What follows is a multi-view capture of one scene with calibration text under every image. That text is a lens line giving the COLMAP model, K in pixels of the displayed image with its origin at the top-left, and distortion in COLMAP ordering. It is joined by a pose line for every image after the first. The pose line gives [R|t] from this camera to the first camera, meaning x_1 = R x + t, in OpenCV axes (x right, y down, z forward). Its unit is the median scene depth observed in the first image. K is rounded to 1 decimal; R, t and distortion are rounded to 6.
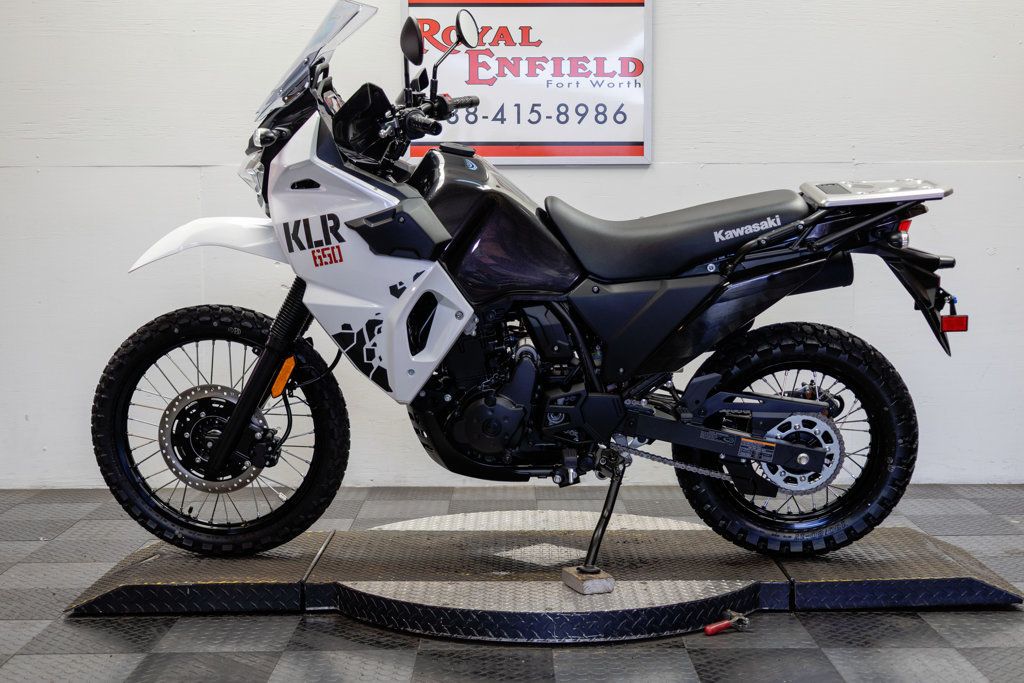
lens RADIAL K [[1486.0, 0, 511.1], [0, 1486.0, 340.8], [0, 0, 1]] dist [0.004800, 0.027142]
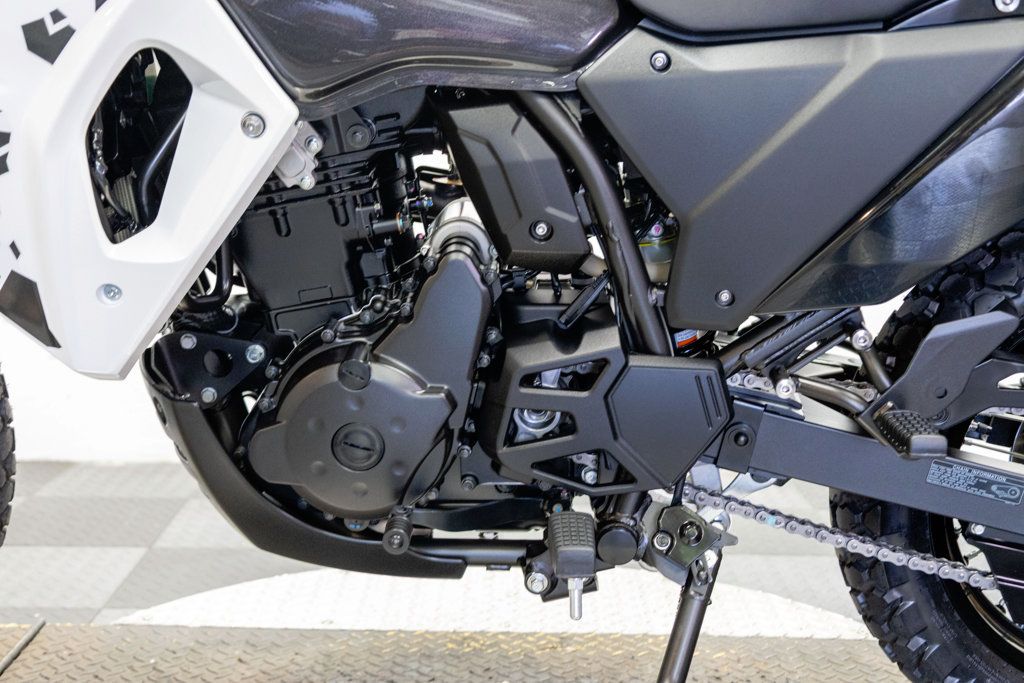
lens RADIAL K [[1470.5, 0, 512.0], [0, 1470.5, 341.5], [0, 0, 1]] dist [-0.001482, 0.057665]
pose [[0.999732, 0.021268, 0.009162, 0.019962], [-0.021985, 0.995957, 0.087100, 0.001112], [-0.007273, -0.087278, 0.996157, 0.631906]]
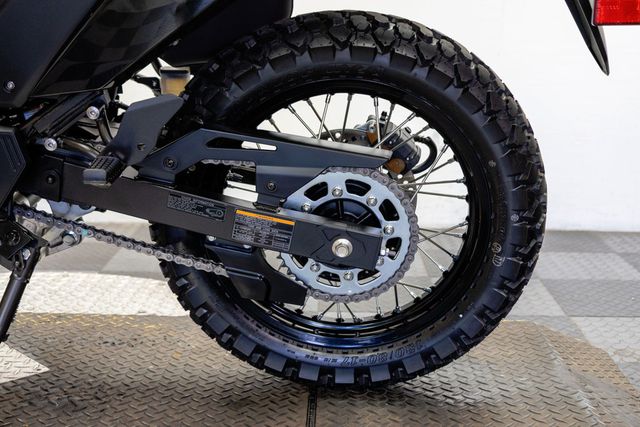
lens RADIAL K [[919.0, 0, 320.0], [0, 919.0, 213.5], [0, 0, 1]] dist [-0.001482, 0.057665]
pose [[0.999625, 0.024400, -0.012452, 0.188793], [-0.022410, 0.989824, 0.140523, 0.015685], [0.015754, -0.140191, 0.989999, 0.635676]]
